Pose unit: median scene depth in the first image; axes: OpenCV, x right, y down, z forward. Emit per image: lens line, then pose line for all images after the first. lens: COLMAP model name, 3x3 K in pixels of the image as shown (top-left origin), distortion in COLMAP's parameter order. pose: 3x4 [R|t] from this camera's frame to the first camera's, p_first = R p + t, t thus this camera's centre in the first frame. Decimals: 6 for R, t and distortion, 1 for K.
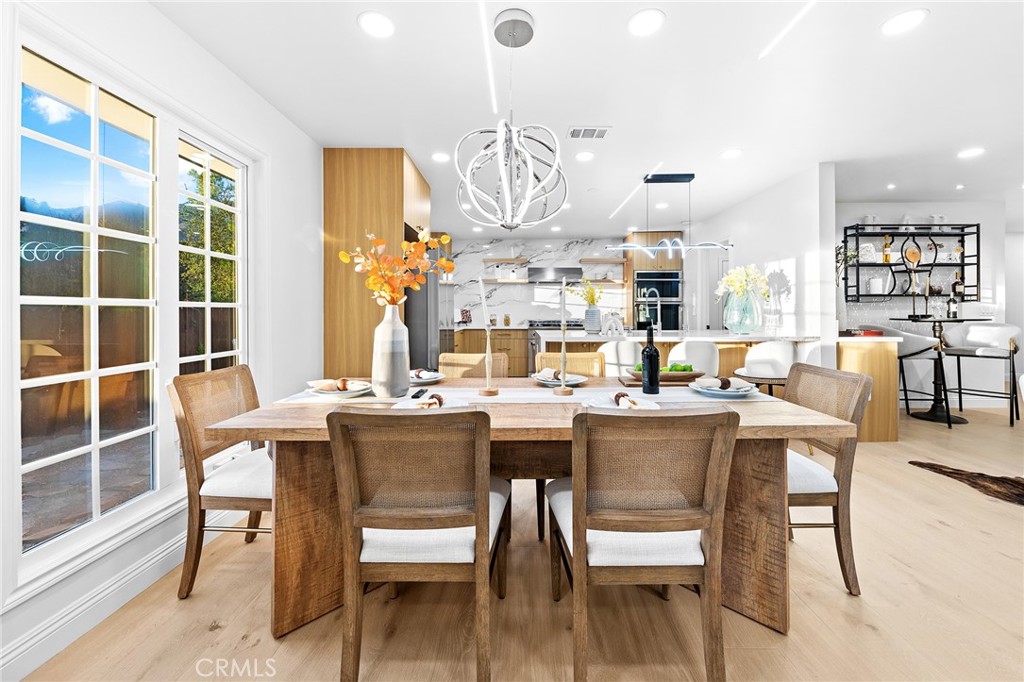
lens RADIAL K [[382.5, 0, 473.0], [0, 382.5, 313.1], [0, 0, 1]] dist [-0.001467, -0.000851]
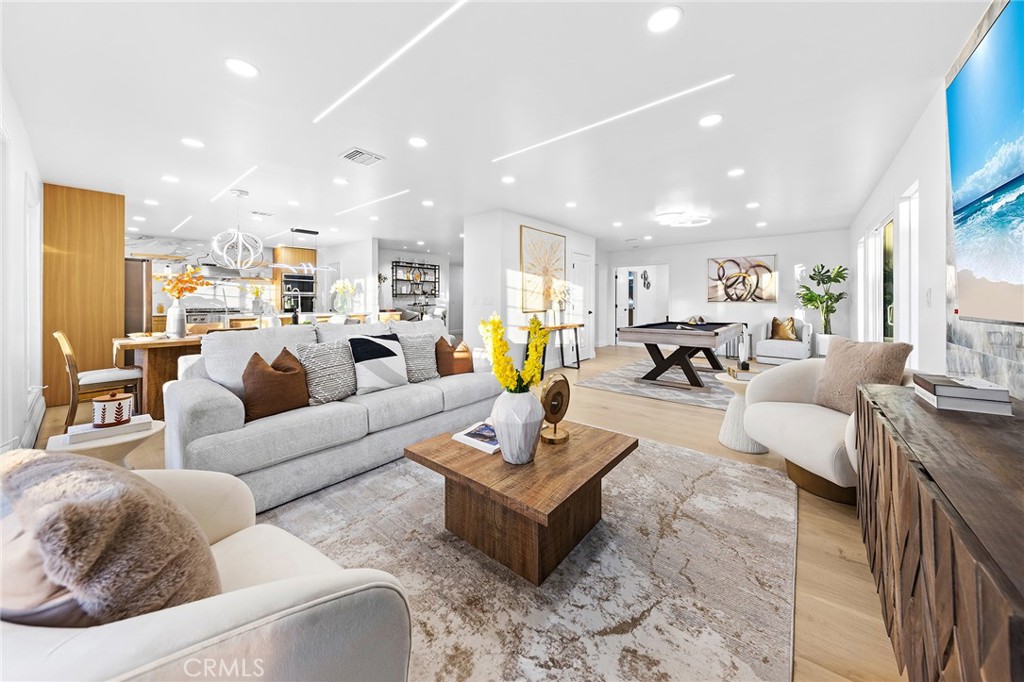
lens RADIAL K [[360.0, 0, 517.7], [0, 360.0, 299.9], [0, 0, 1]] dist [0.001850, -0.000018]
pose [[0.545750, 0.004269, 0.837937, -0.330455], [0.001501, 0.999980, -0.006072, 0.000458], [-0.837947, 0.004571, 0.545733, -0.694990]]
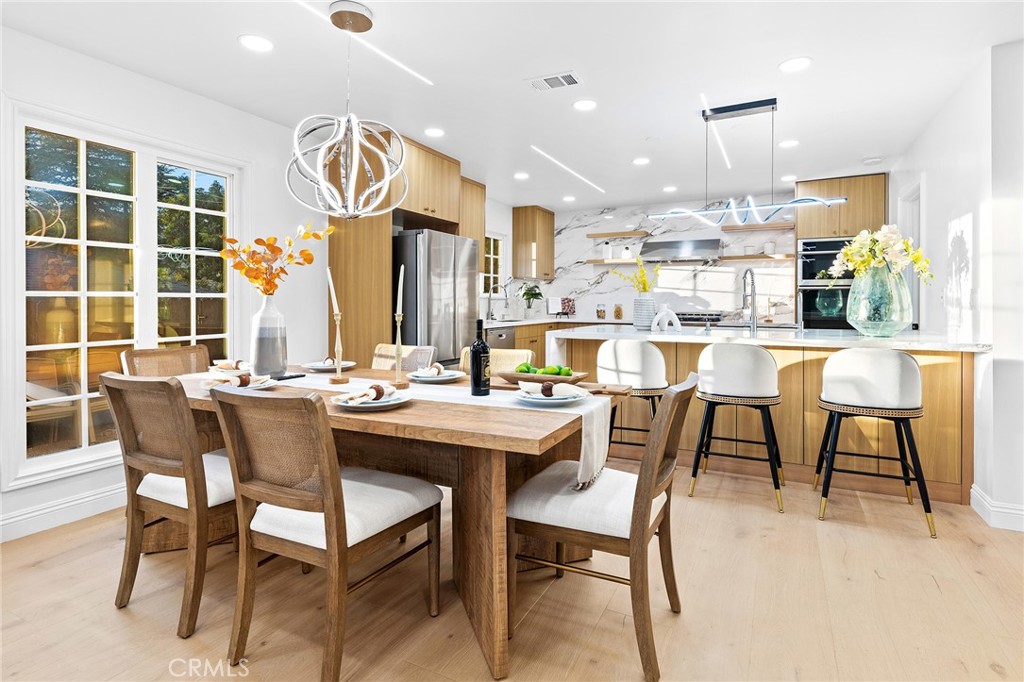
lens RADIAL K [[478.9, 0, 478.0], [0, 478.9, 304.6], [0, 0, 1]] dist [0.008585, -0.000565]
pose [[0.904875, 0.003891, -0.425660, 0.373243], [-0.001797, 0.999984, 0.005321, -0.001189], [0.425674, -0.004050, 0.904867, 0.002812]]
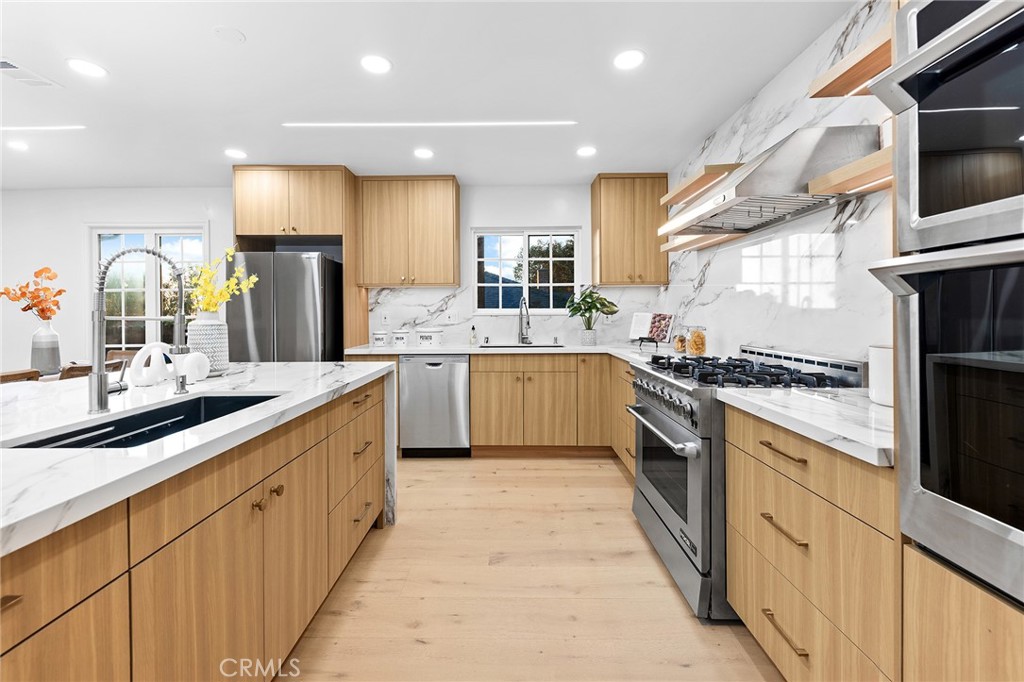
lens RADIAL K [[429.7, 0, 506.3], [0, 429.7, 317.3], [0, 0, 1]] dist [0.015304, 0.000109]
pose [[0.108823, 0.007378, -0.994034, 0.763779], [0.005331, 0.999954, 0.008005, -0.015975], [0.994047, -0.006170, 0.108779, 1.162808]]
